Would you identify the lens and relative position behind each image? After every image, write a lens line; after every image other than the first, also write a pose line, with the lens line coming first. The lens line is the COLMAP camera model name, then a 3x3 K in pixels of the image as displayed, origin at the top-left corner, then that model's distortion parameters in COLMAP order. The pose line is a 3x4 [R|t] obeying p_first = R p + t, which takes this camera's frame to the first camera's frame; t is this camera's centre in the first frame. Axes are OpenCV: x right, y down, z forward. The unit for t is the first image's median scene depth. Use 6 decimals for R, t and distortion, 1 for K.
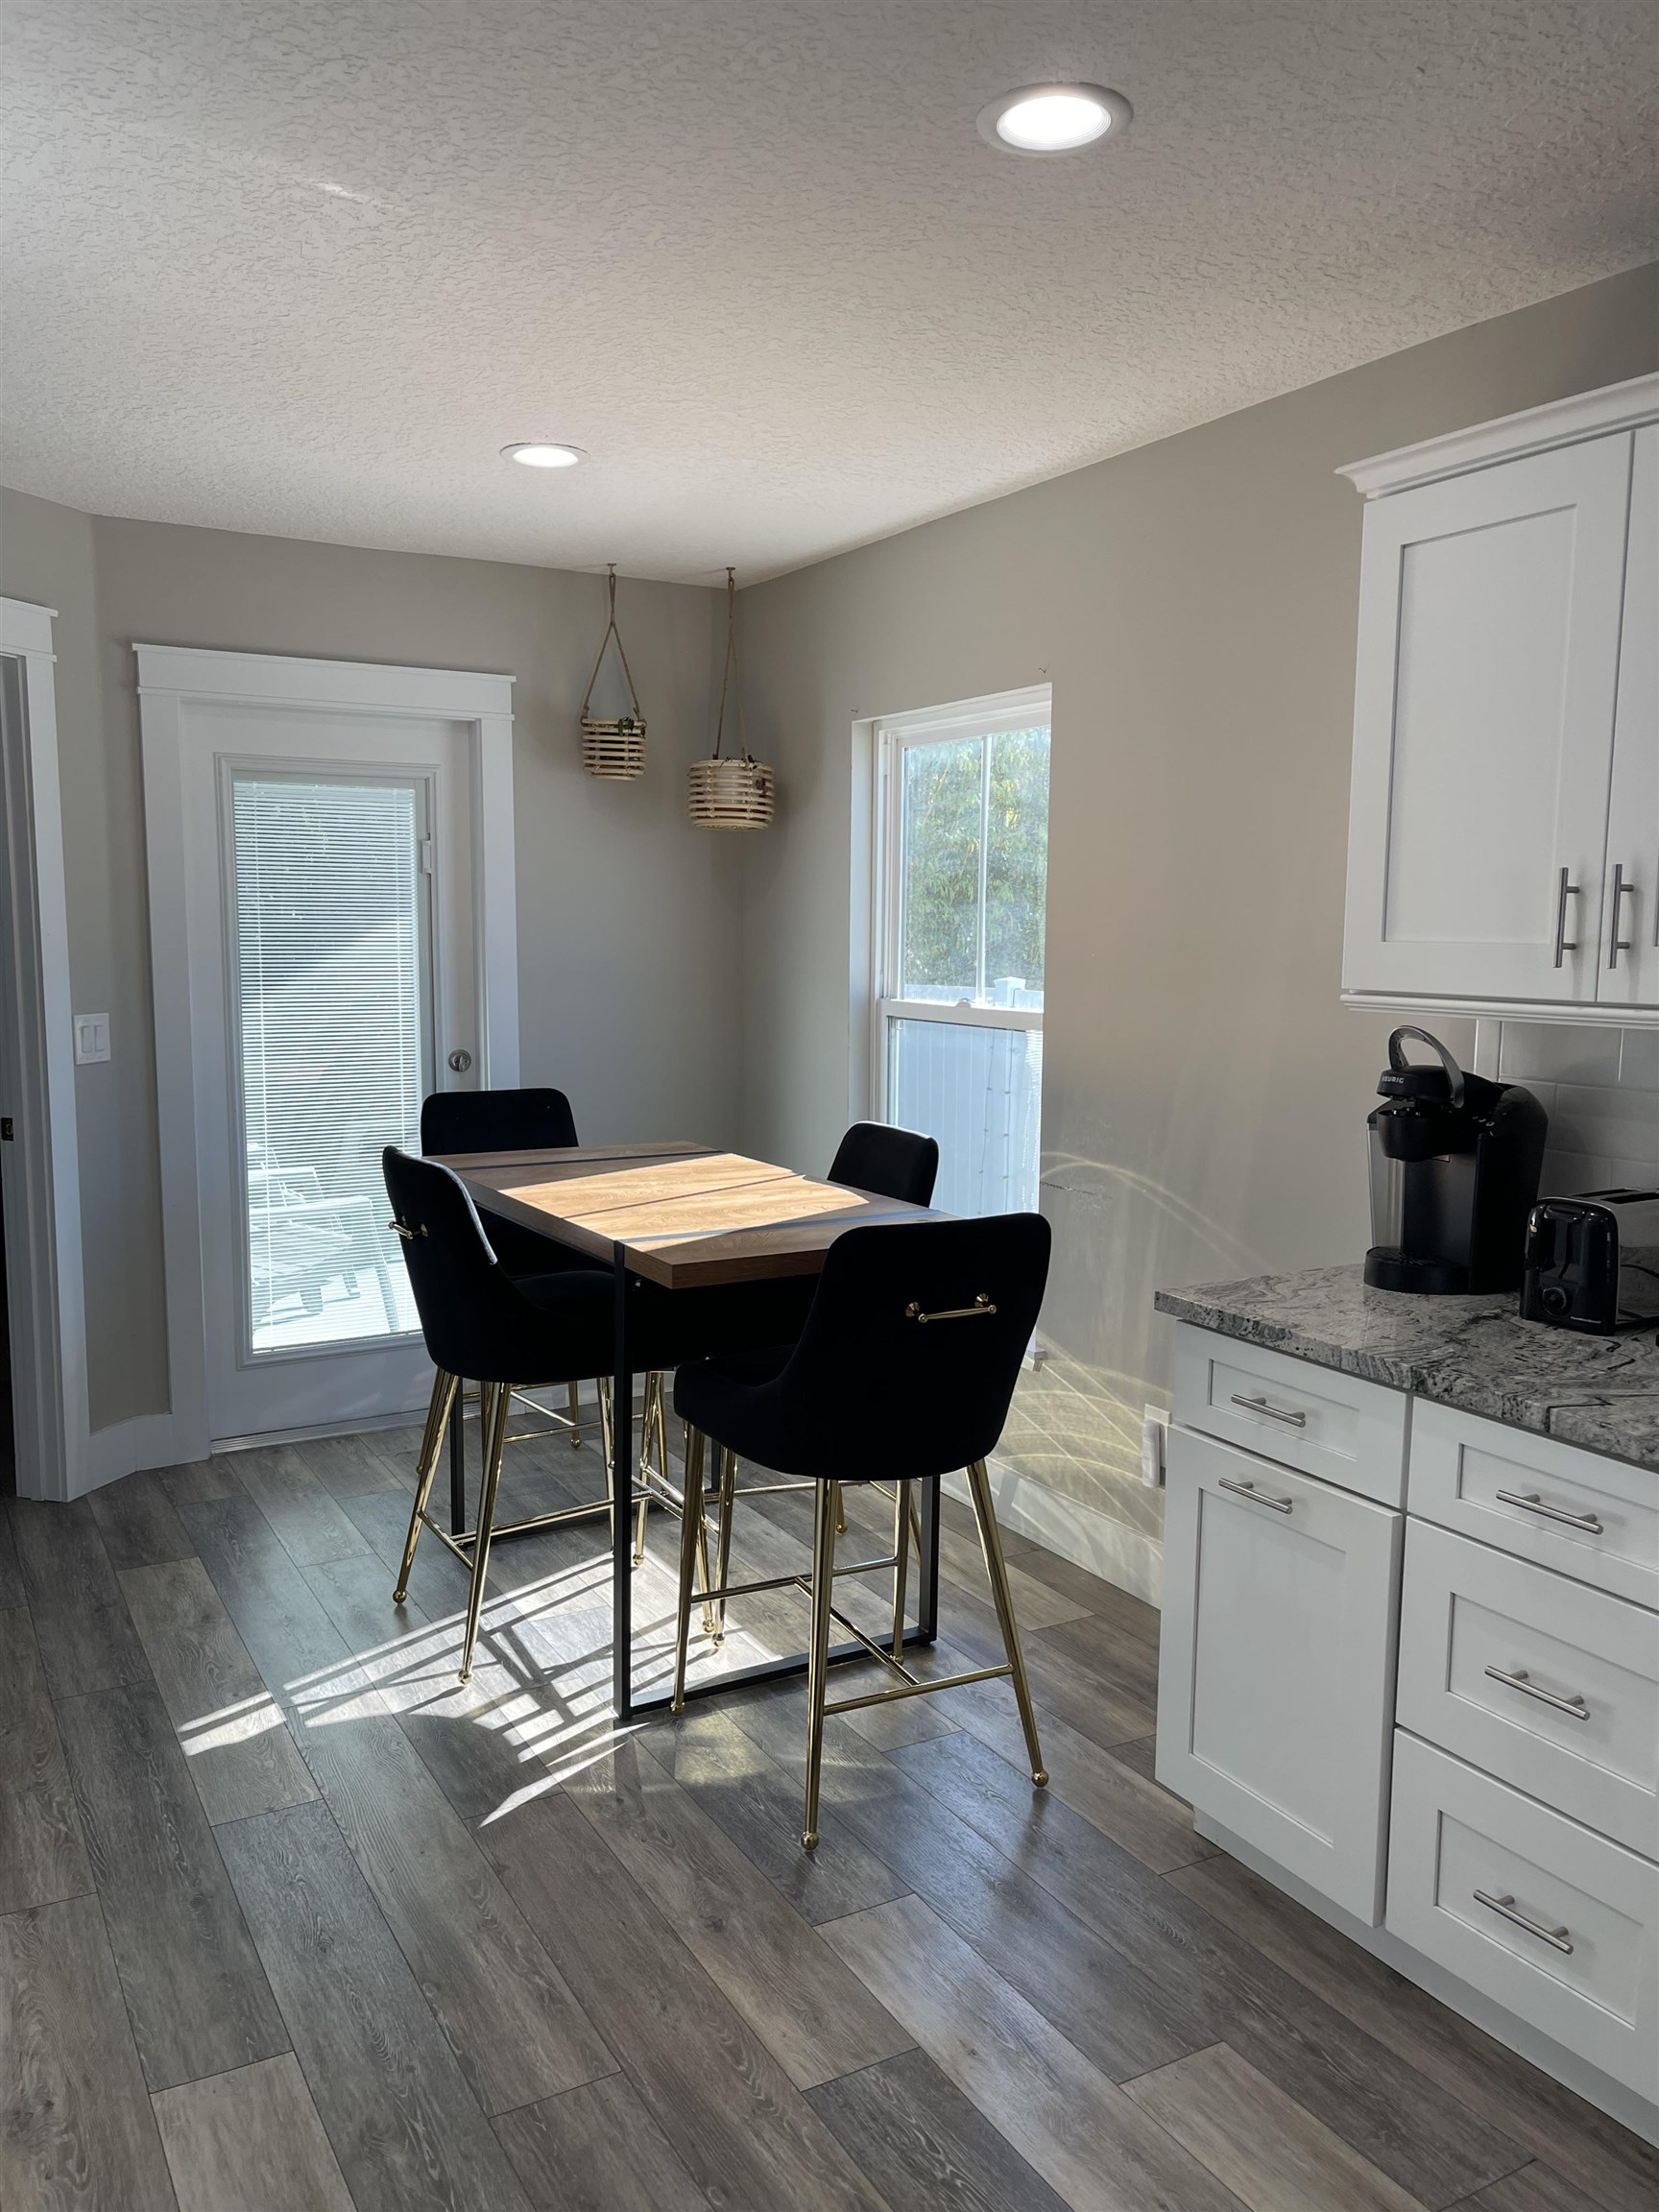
lens RADIAL K [[1658.4, 0, 832.7], [0, 1658.4, 1117.5], [0, 0, 1]] dist [0.051408, -0.060086]
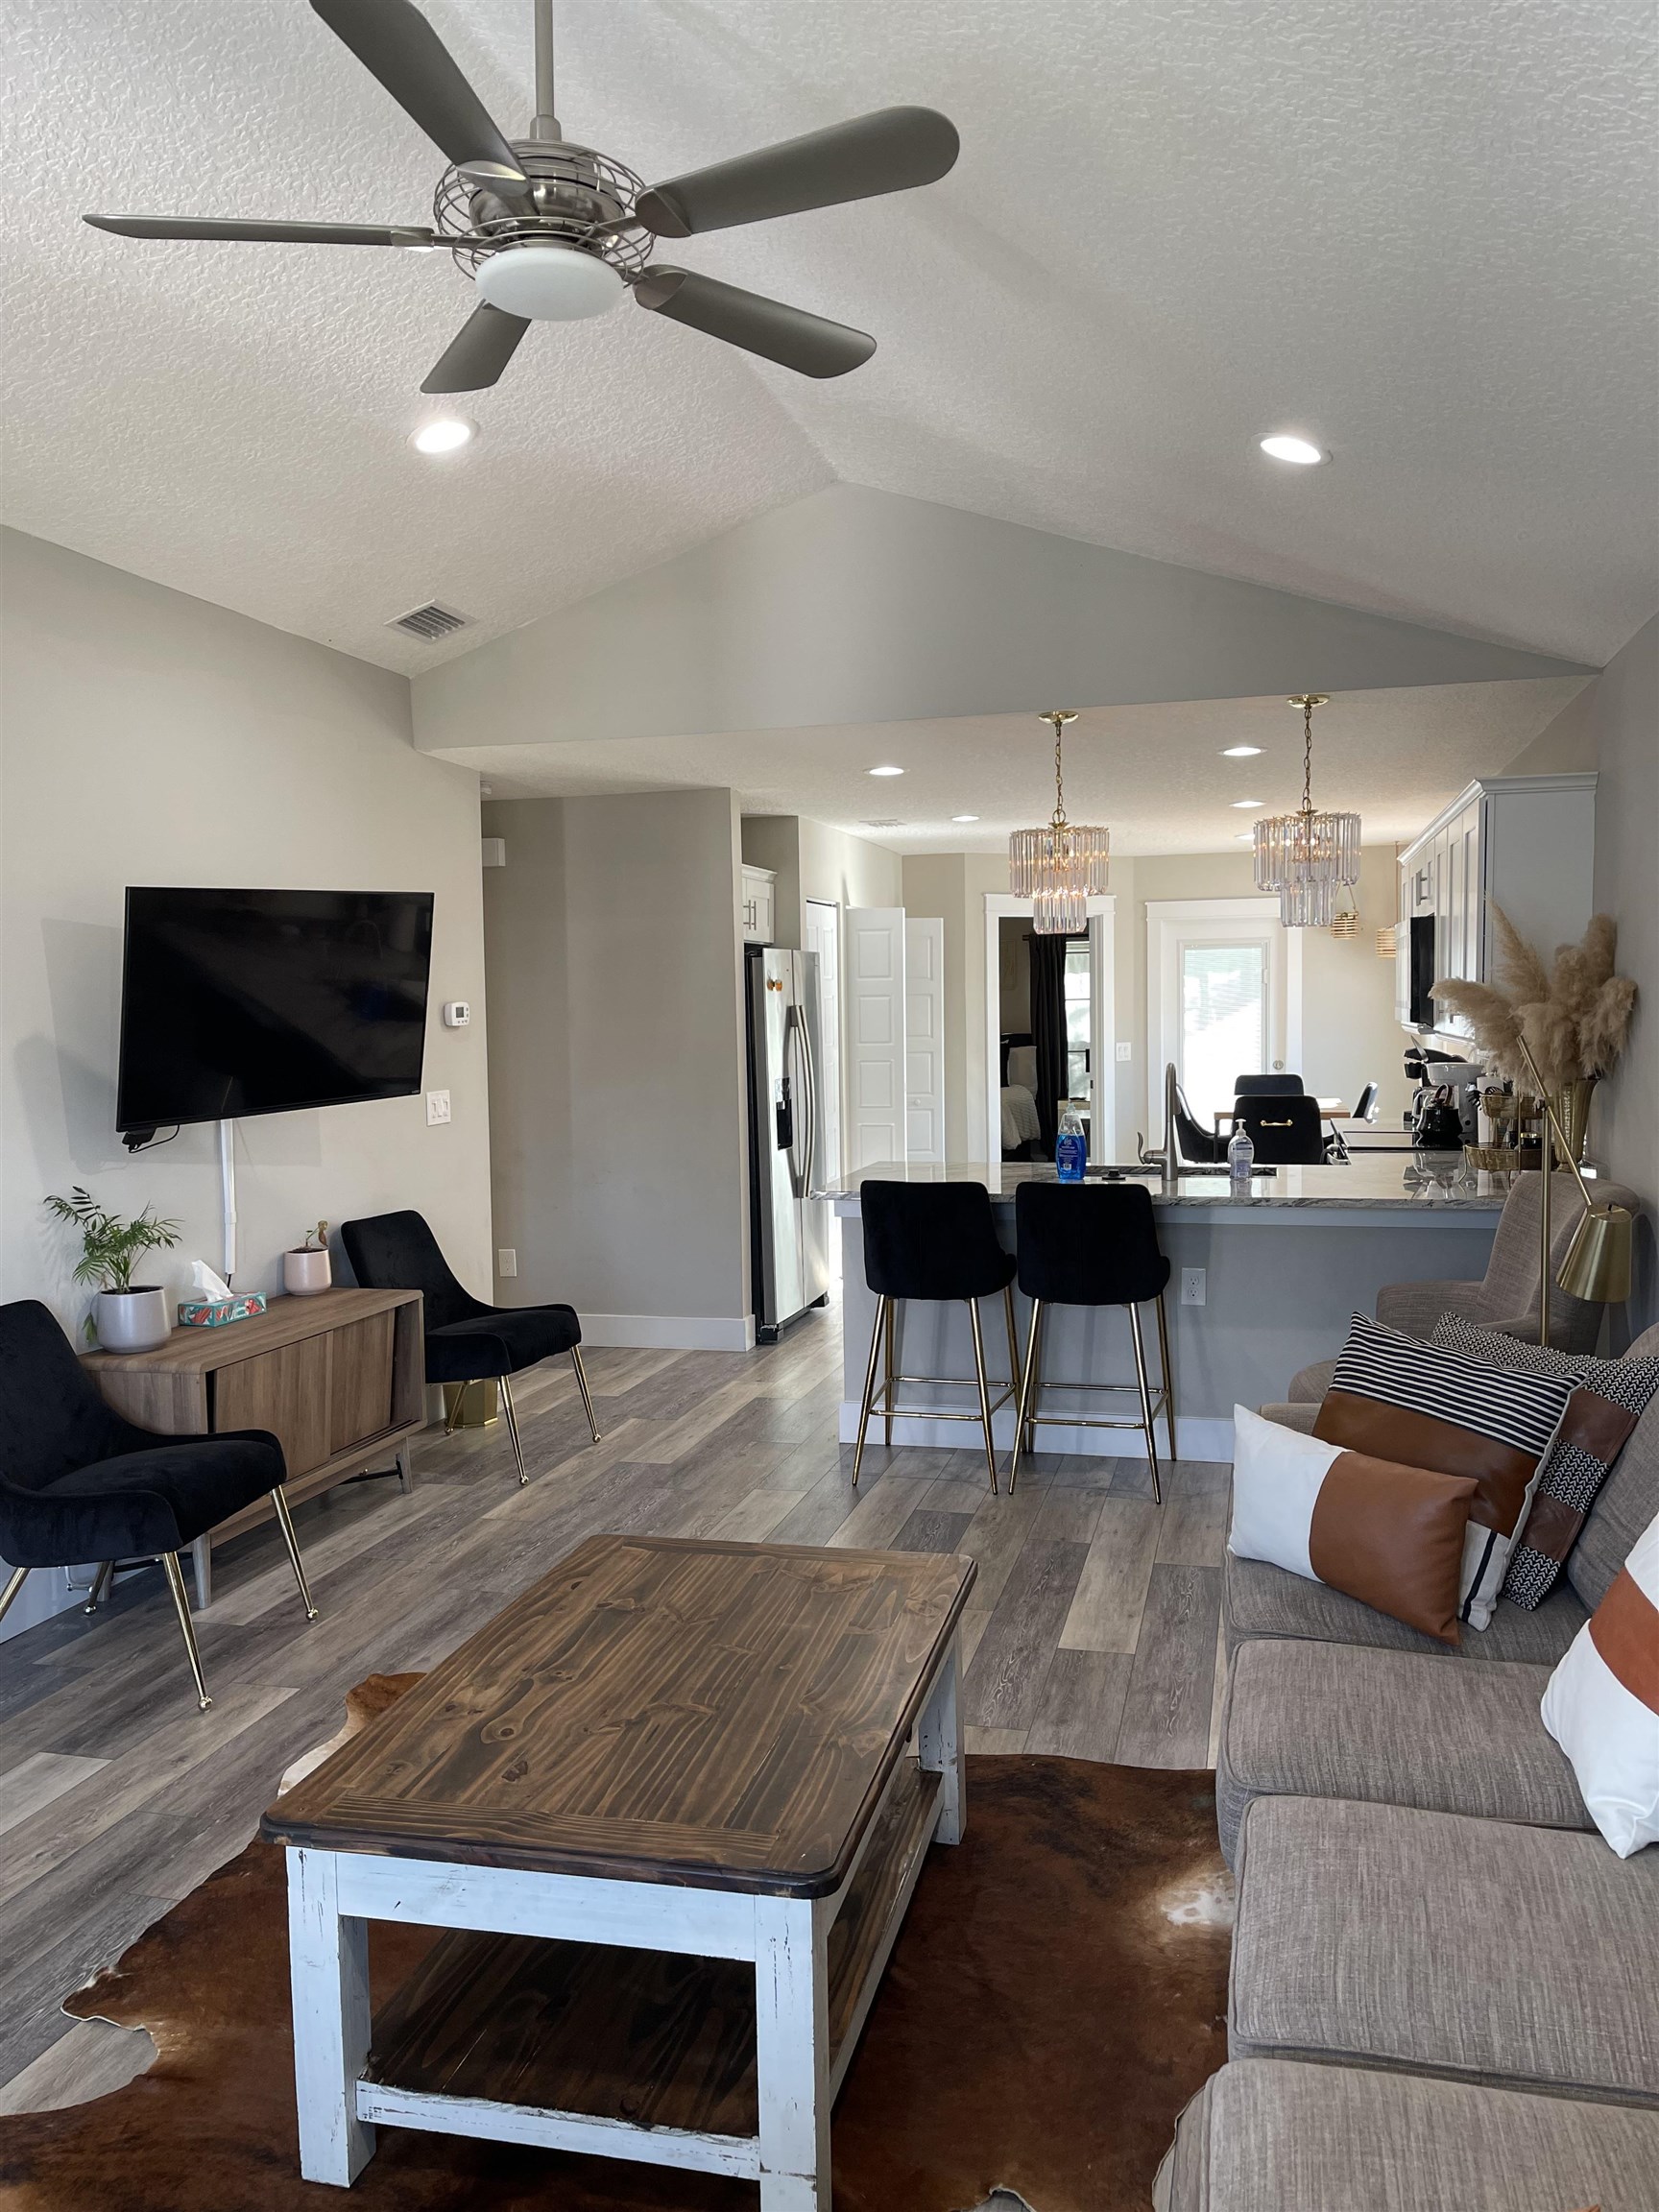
lens RADIAL K [[1658.4, 0, 832.7], [0, 1658.4, 1117.5], [0, 0, 1]] dist [0.051408, -0.060086]
pose [[0.720056, 0.025380, -0.693452, 1.064389], [-0.055267, 0.998254, -0.020852, 0.137813], [0.691712, 0.053339, 0.720201, -1.222920]]
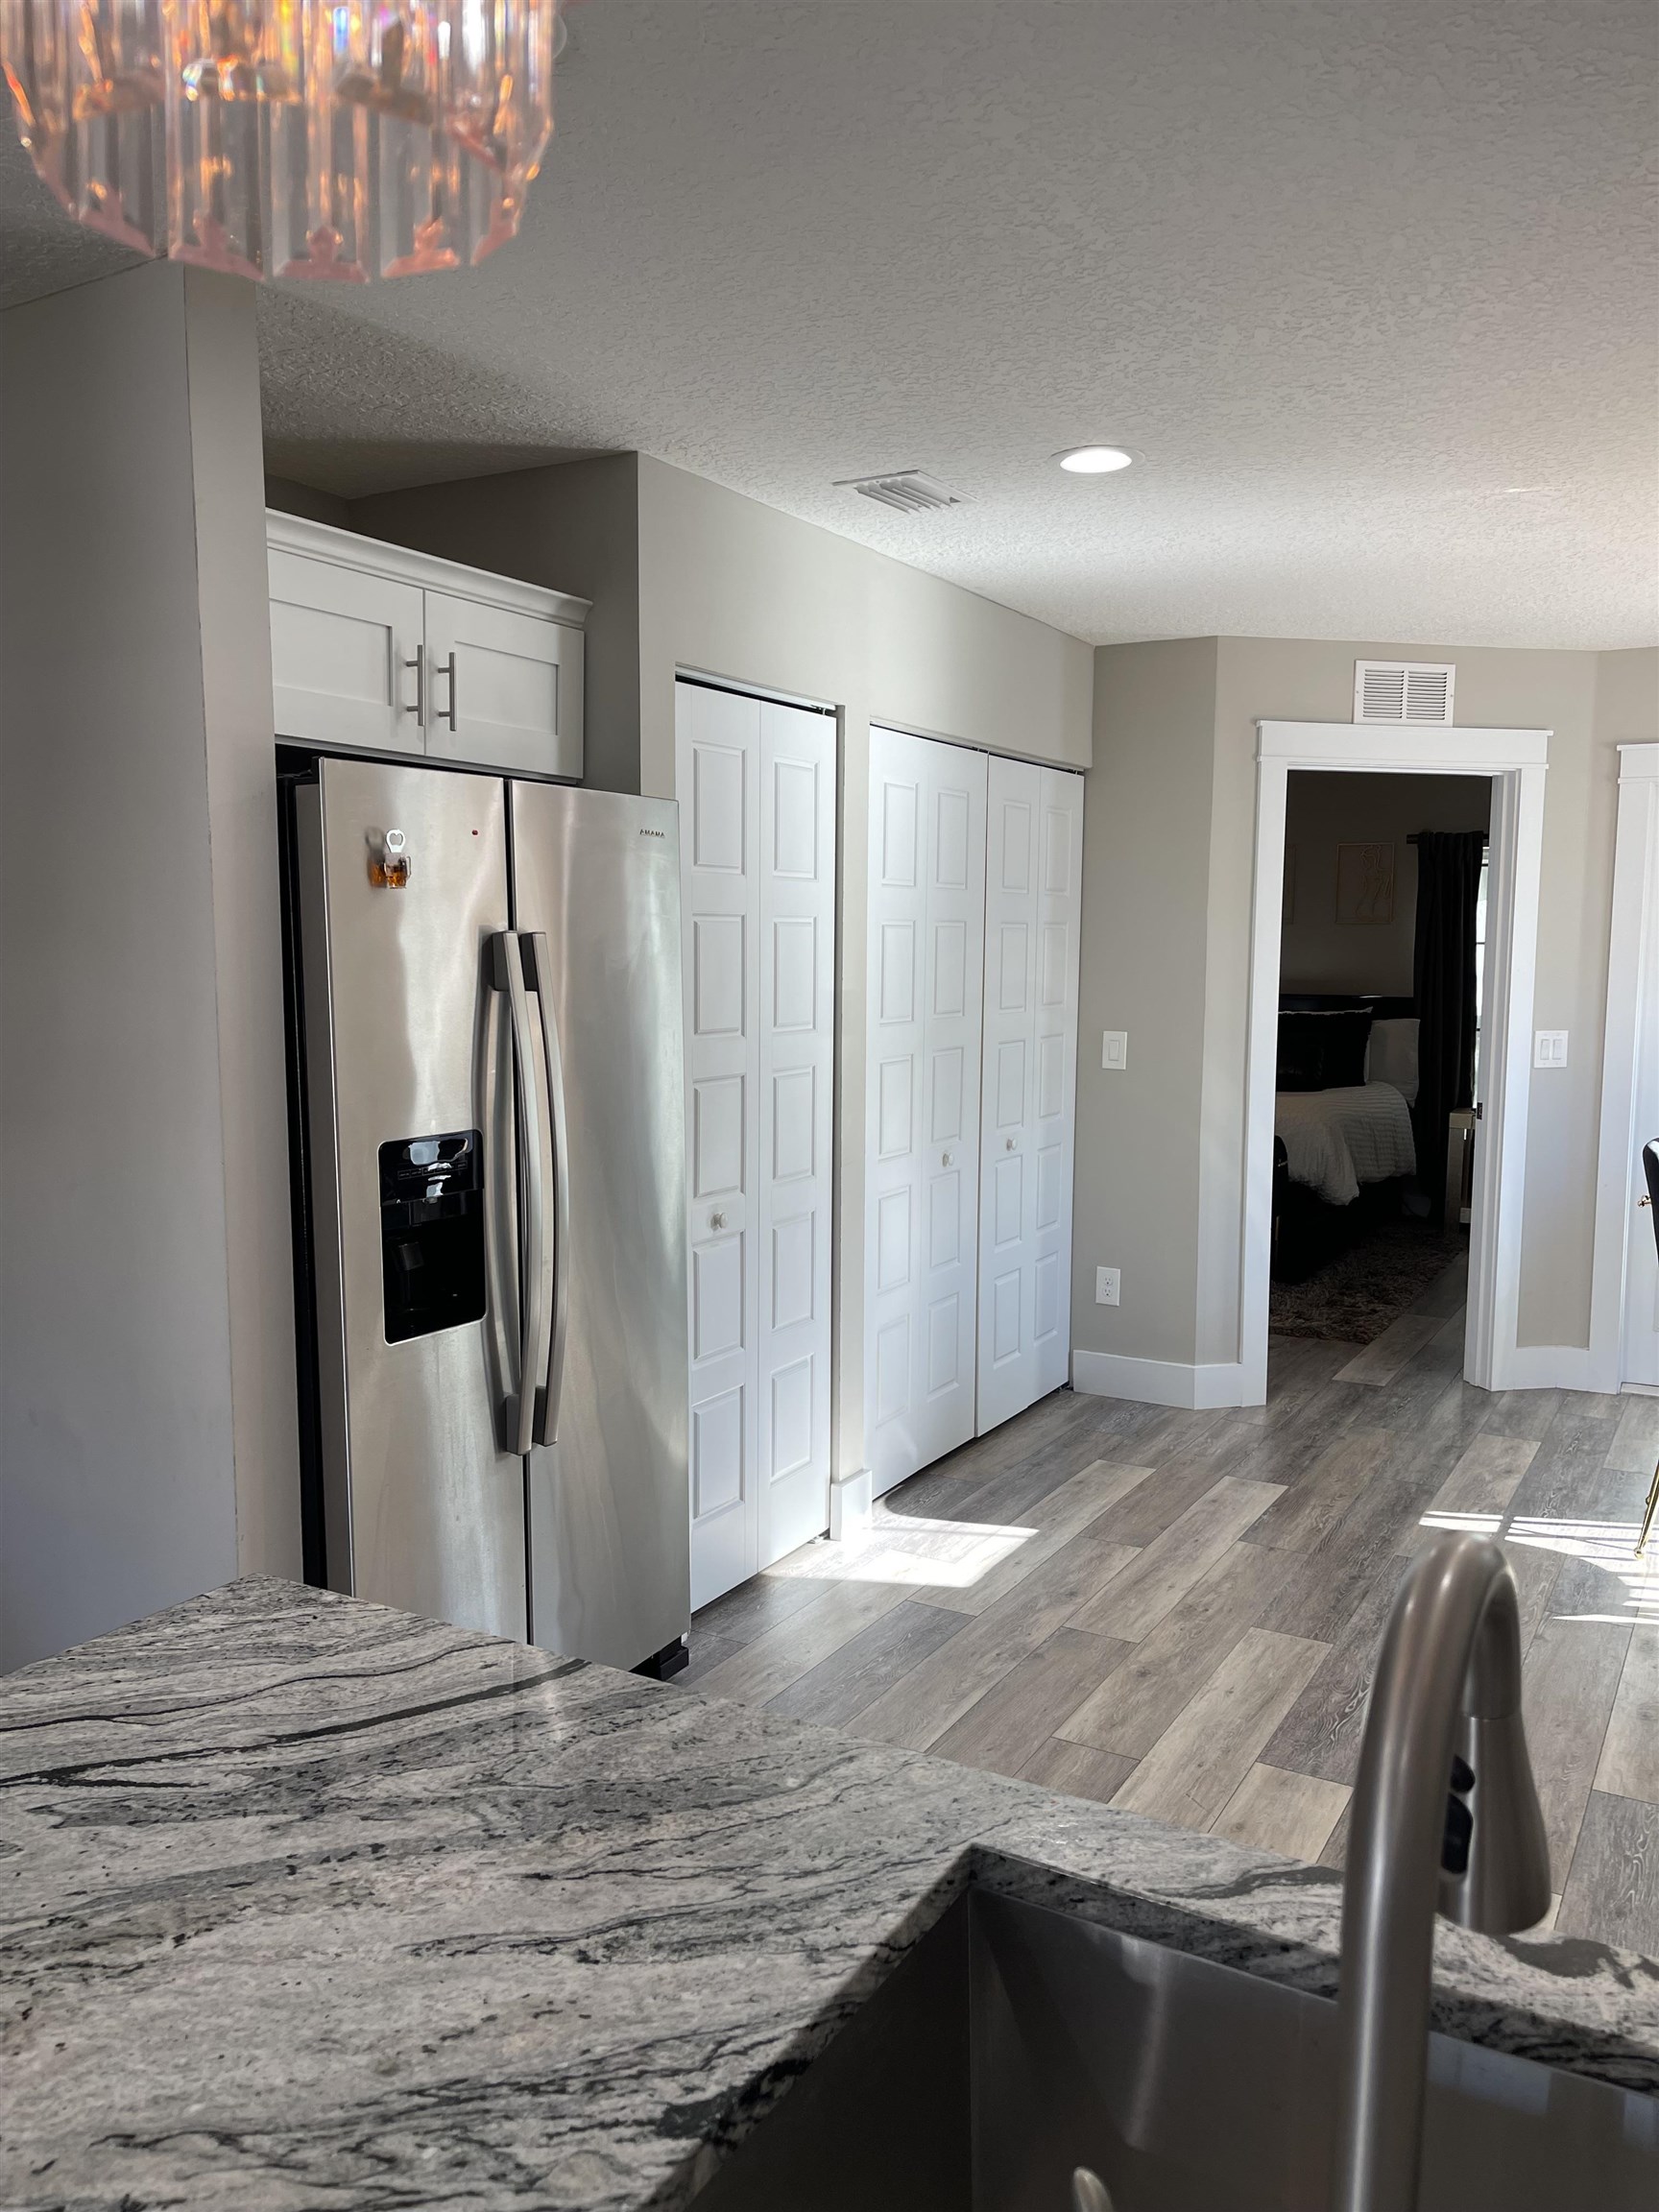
lens RADIAL K [[1658.9, 0, 829.5], [0, 1658.9, 1106.0], [0, 0, 1]] dist [0.000456, -0.066950]
pose [[0.504917, 0.075842, -0.859830, 0.399288], [-0.098932, 0.994653, 0.029639, 0.014944], [0.857480, 0.070099, 0.509720, -0.148627]]
